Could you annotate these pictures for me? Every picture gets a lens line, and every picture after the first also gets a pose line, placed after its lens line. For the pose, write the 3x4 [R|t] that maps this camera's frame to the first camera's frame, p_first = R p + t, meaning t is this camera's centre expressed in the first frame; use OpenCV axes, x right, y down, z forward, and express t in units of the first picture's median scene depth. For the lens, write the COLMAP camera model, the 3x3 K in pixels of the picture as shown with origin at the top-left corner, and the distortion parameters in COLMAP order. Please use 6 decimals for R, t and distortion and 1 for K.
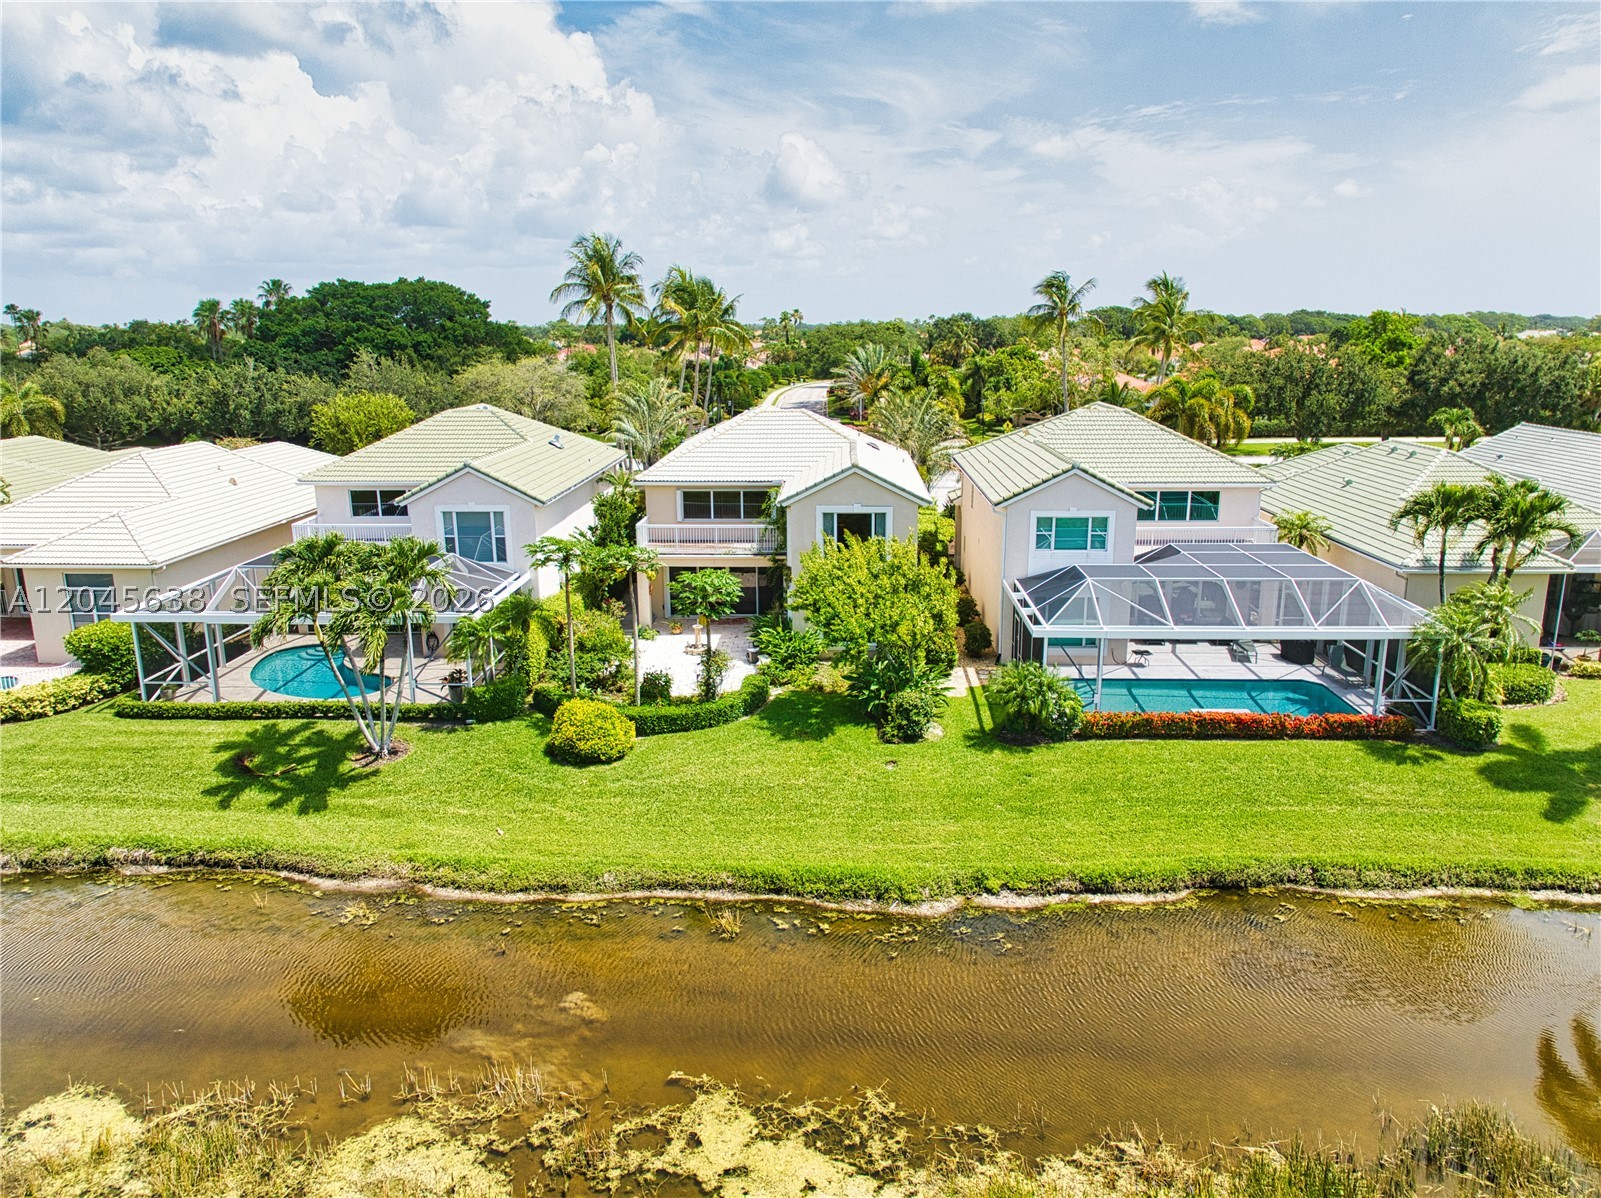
lens RADIAL K [[1159.8, 0, 787.5], [0, 1159.8, 596.7], [0, 0, 1]] dist [0.000450, -0.044263]
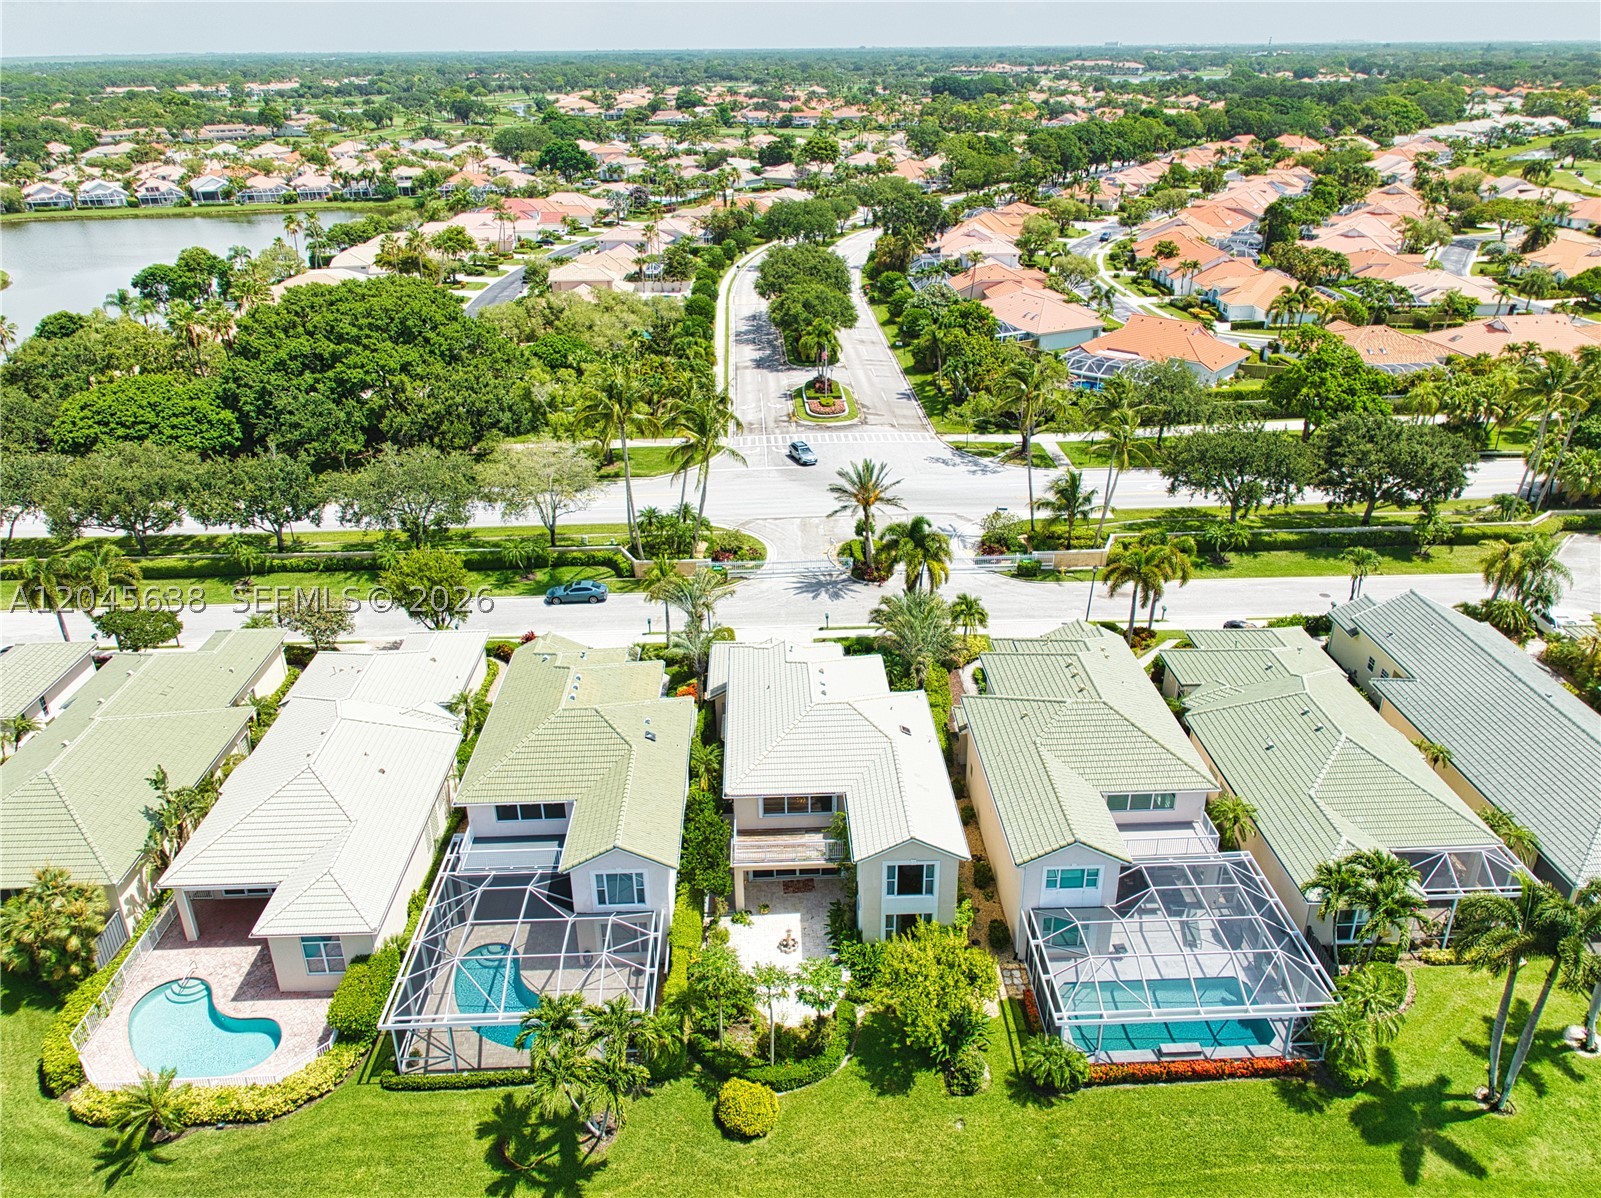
lens RADIAL K [[1157.6, 0, 797.4], [0, 1157.6, 513.2], [0, 0, 1]] dist [0.008676, 0.003235]
pose [[0.995864, -0.030008, 0.085756, -0.214405], [0.017337, 0.989303, 0.144839, -0.821062], [-0.089185, -0.142753, 0.985732, -0.301083]]
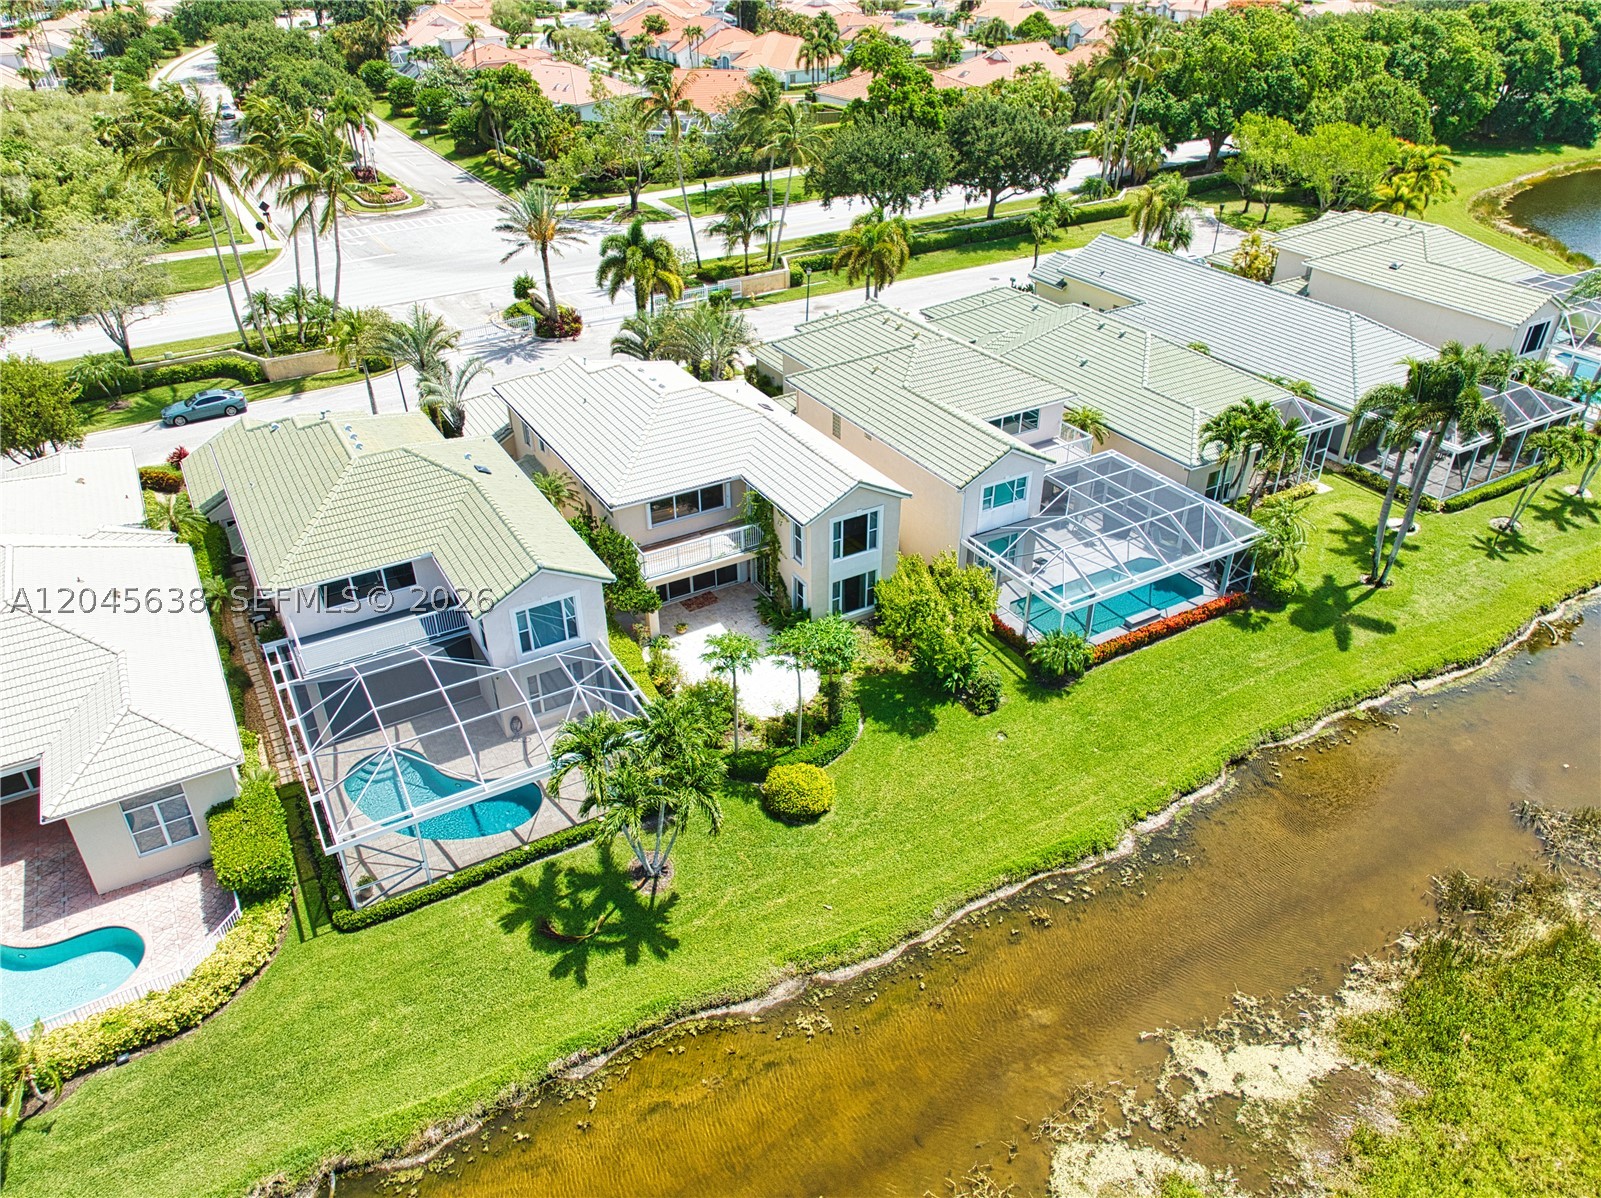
lens RADIAL K [[1155.8, 0, 802.3], [0, 1155.8, 626.4], [0, 0, 1]] dist [0.000835, 0.003963]
pose [[0.834746, -0.296853, 0.463764, -0.699411], [0.125414, 0.922596, 0.364812, -0.500147], [-0.536162, -0.246363, 0.807363, 0.057827]]
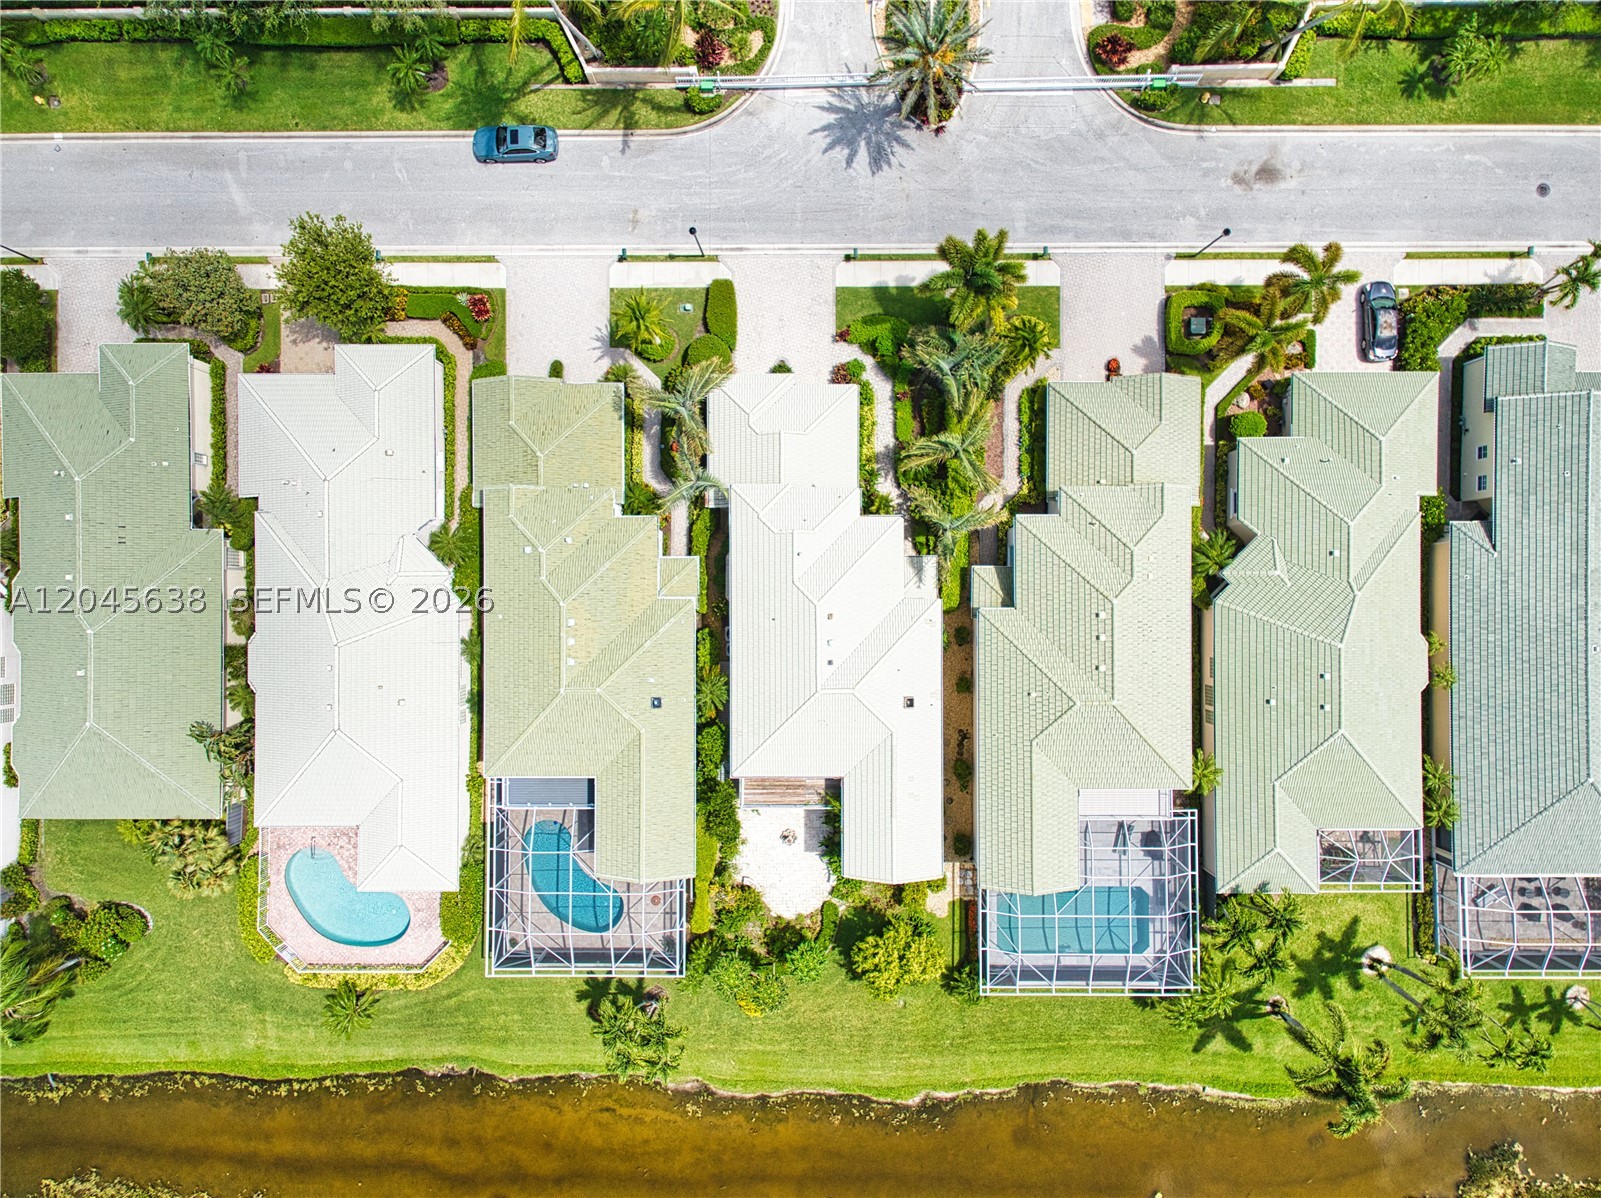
lens RADIAL K [[1155.8, 0, 802.3], [0, 1155.8, 626.4], [0, 0, 1]] dist [0.000835, 0.003963]
pose [[0.998344, -0.052405, -0.023707, -0.011324], [0.034990, 0.226214, 0.973449, -2.056085], [-0.045651, -0.972667, 0.227673, 1.190097]]
